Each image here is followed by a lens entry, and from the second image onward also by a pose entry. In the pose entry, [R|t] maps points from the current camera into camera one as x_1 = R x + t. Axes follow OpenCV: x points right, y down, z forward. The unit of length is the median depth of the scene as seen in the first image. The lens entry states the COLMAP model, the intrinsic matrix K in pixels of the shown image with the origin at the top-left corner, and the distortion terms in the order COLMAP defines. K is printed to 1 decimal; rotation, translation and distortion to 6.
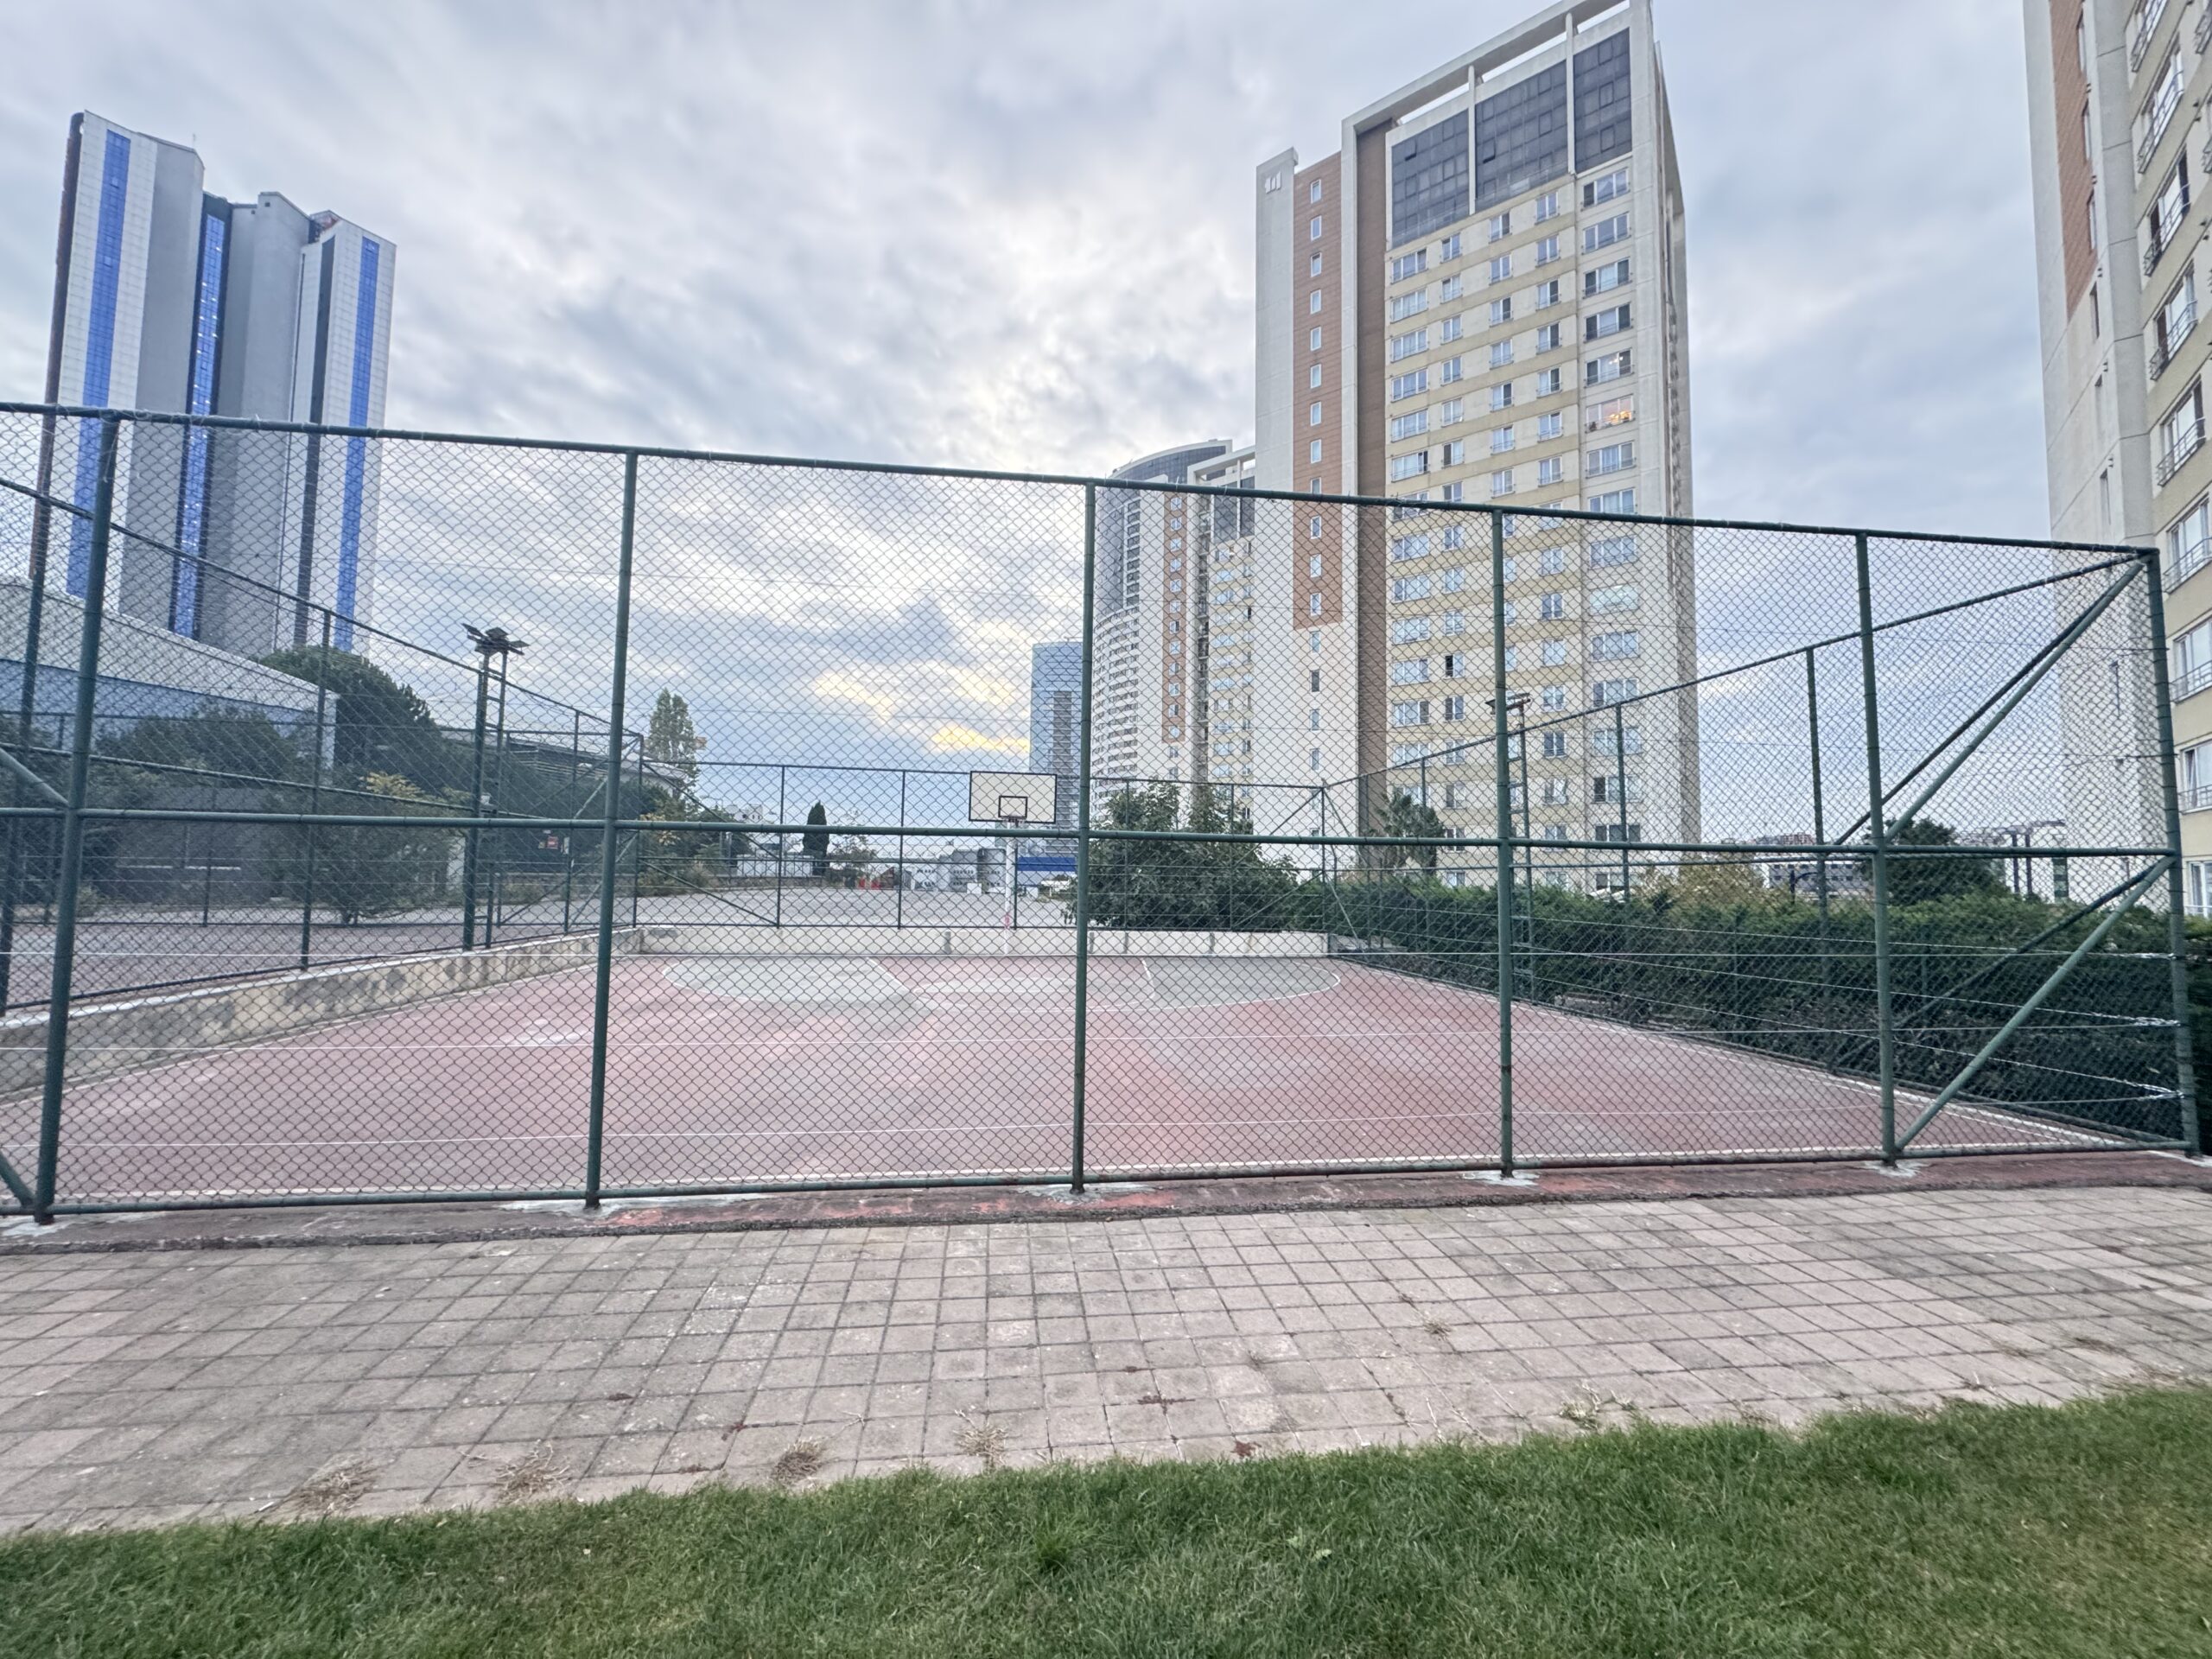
lens RADIAL K [[870.1, 0, 1108.6], [0, 870.1, 824.8], [0, 0, 1]] dist [0.000655, 0.000678]
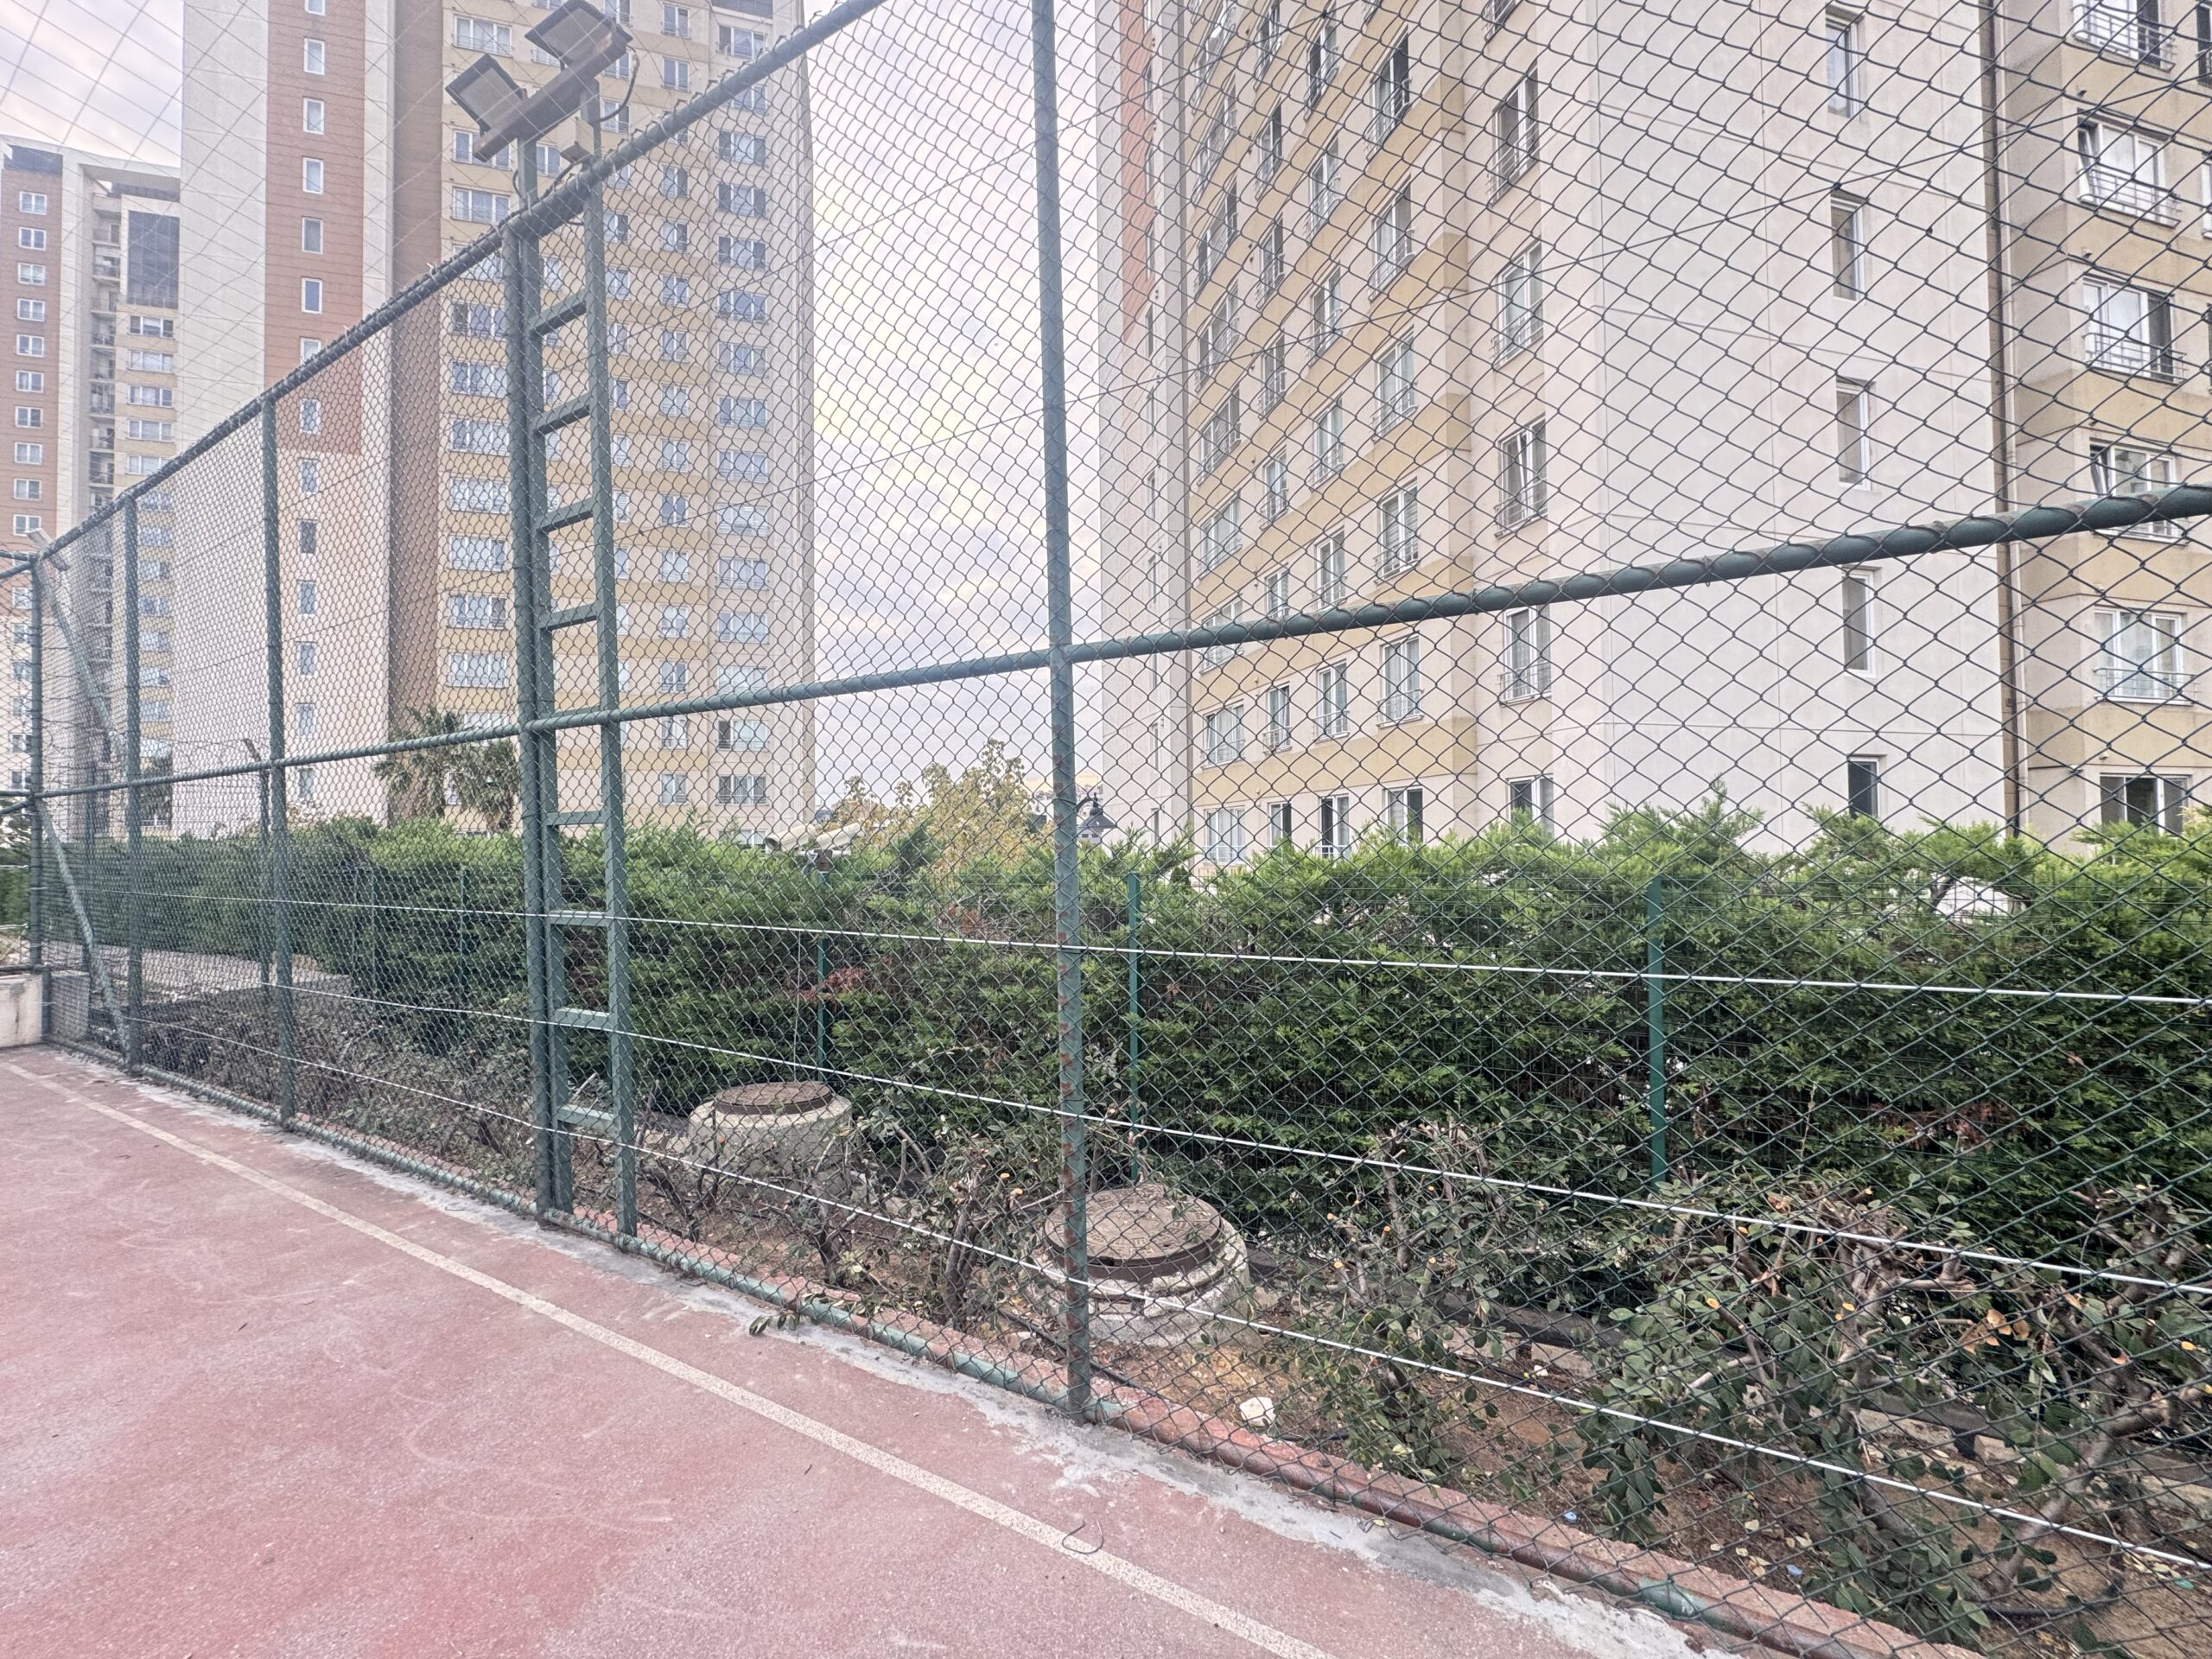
lens RADIAL K [[870.1, 0, 1087.8], [0, 870.1, 831.8], [0, 0, 1]] dist [0.000655, 0.000678]
pose [[0.603444, -0.003040, 0.797400, 0.848539], [-0.033735, 0.999000, 0.029338, 0.162651], [-0.796692, -0.044604, 0.602738, 1.706541]]
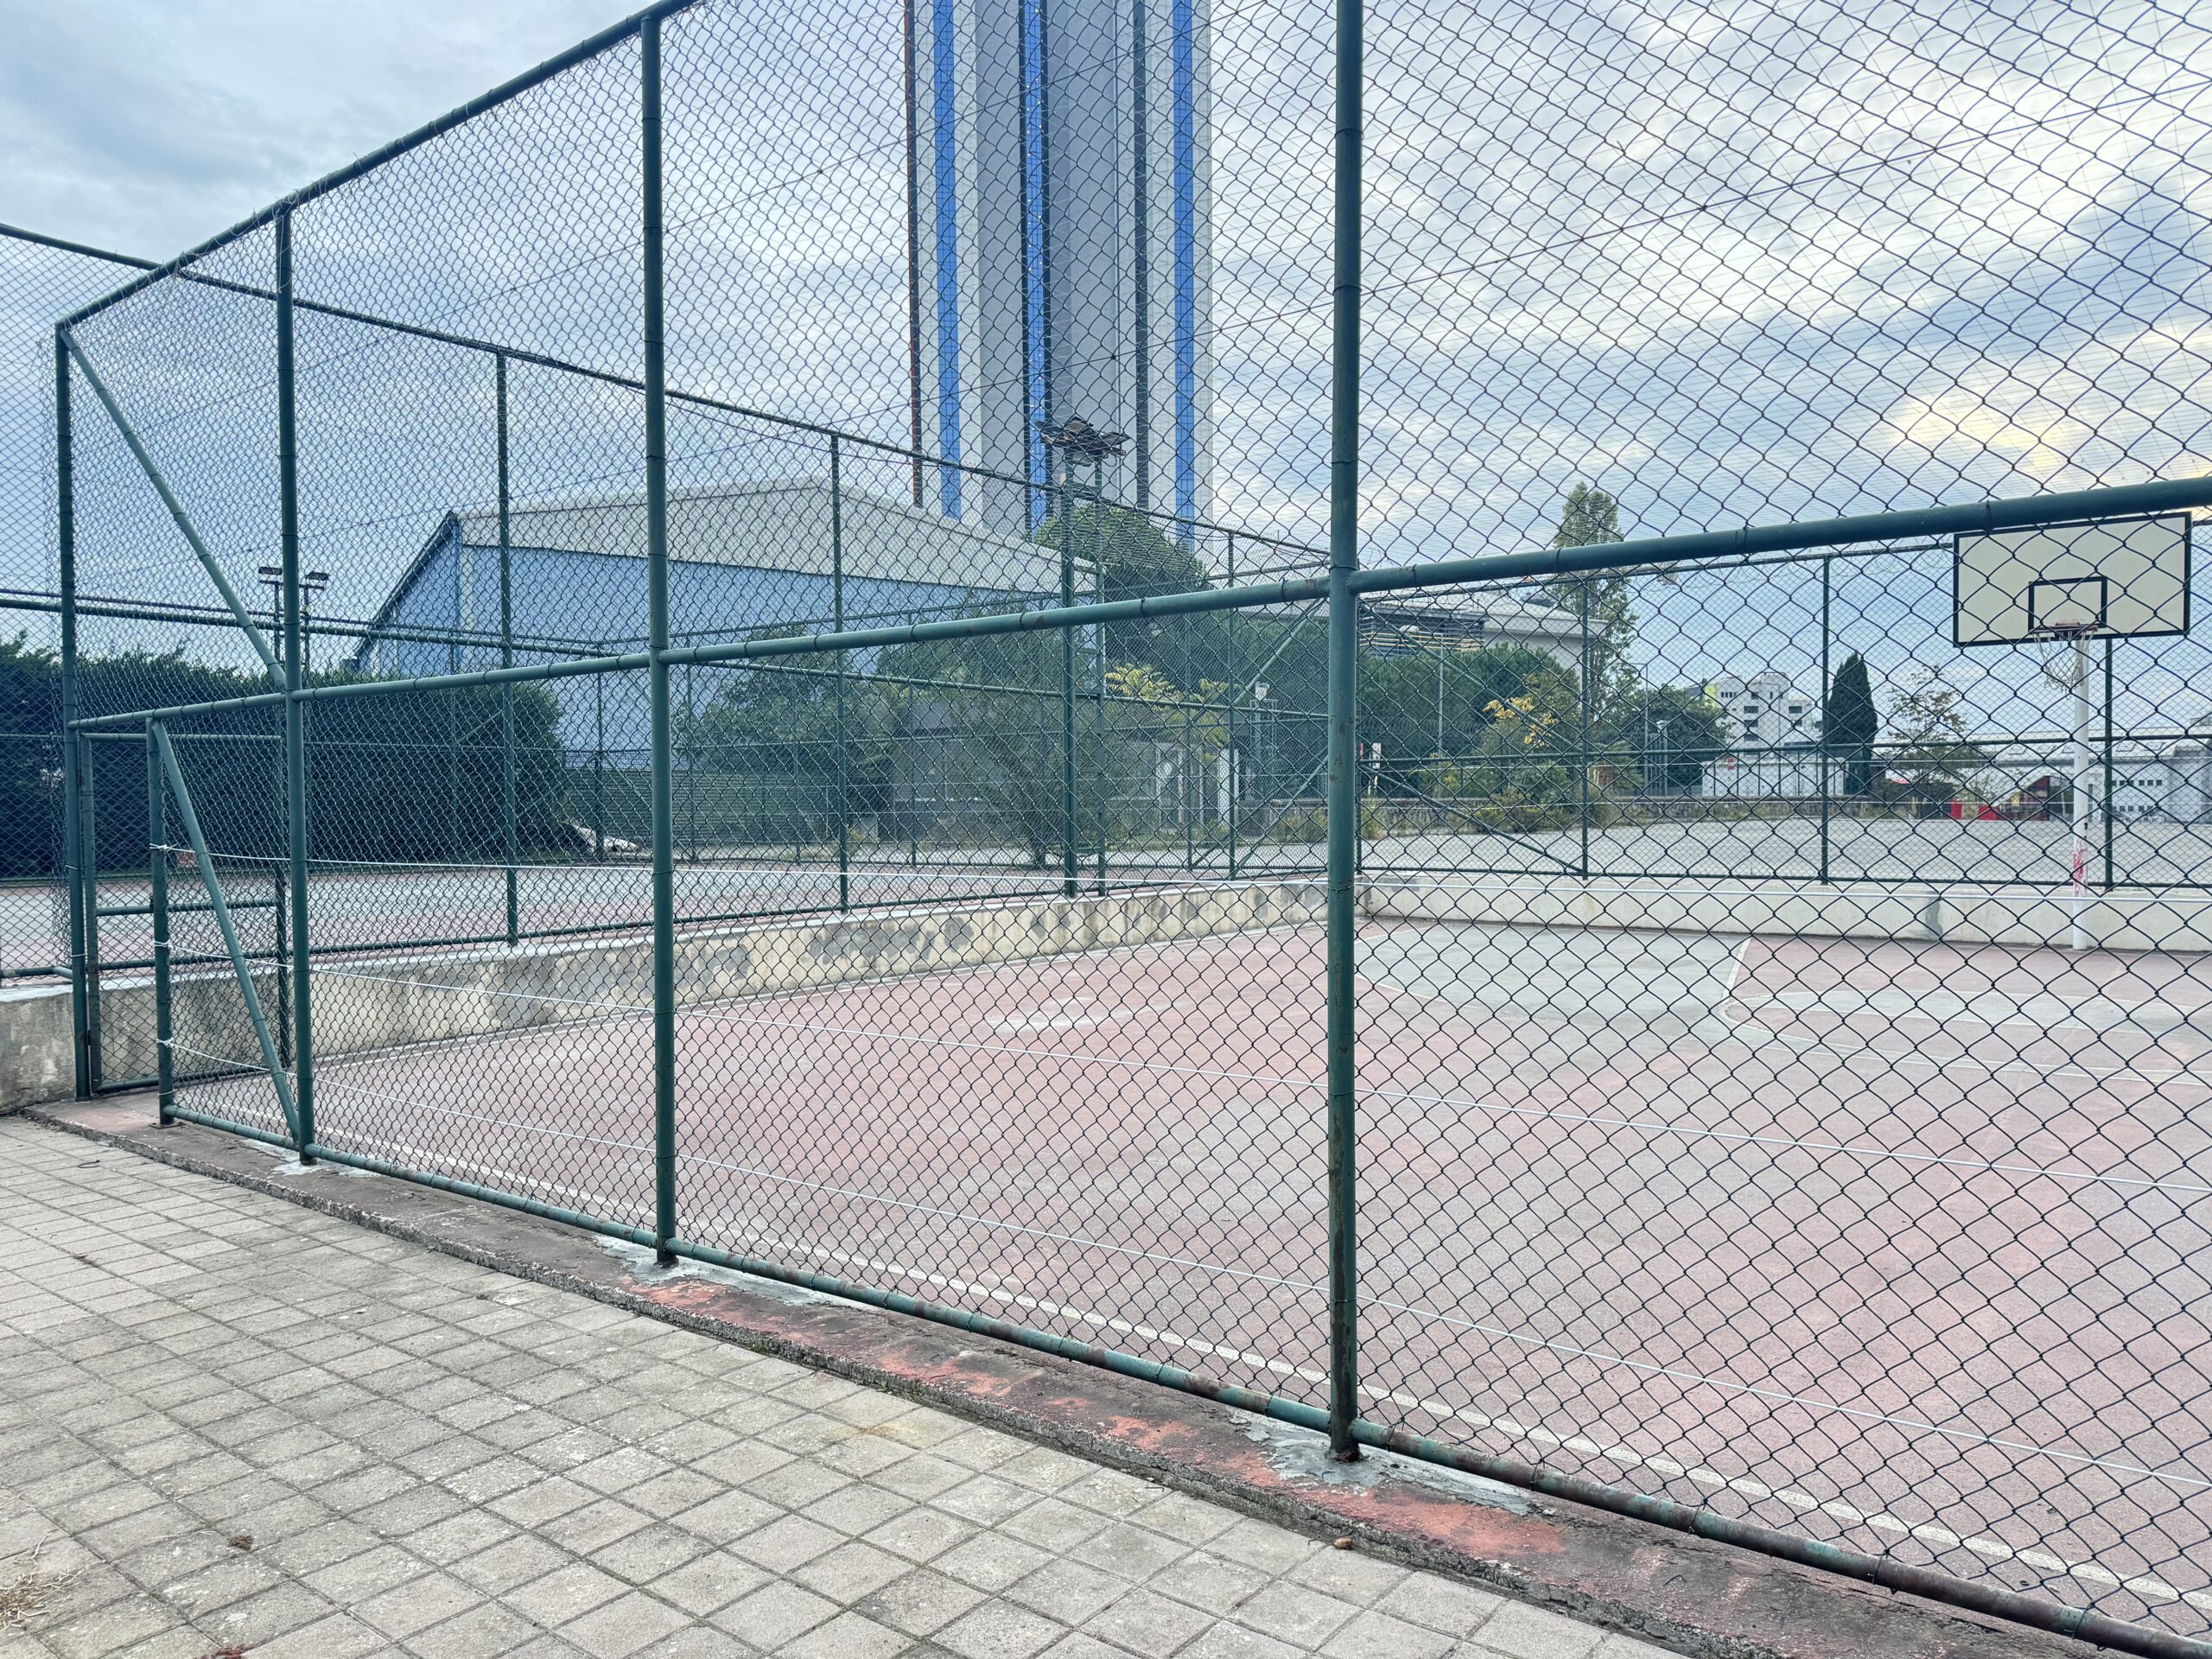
lens RADIAL K [[1539.5, 0, 1125.8], [0, 1539.5, 833.1], [0, 0, 1]] dist [0.038770, -0.031182]
pose [[0.704823, -0.006661, -0.709352, 0.382897], [0.062702, 0.996627, 0.052943, 0.069579], [0.706607, -0.081793, 0.702863, 0.388377]]
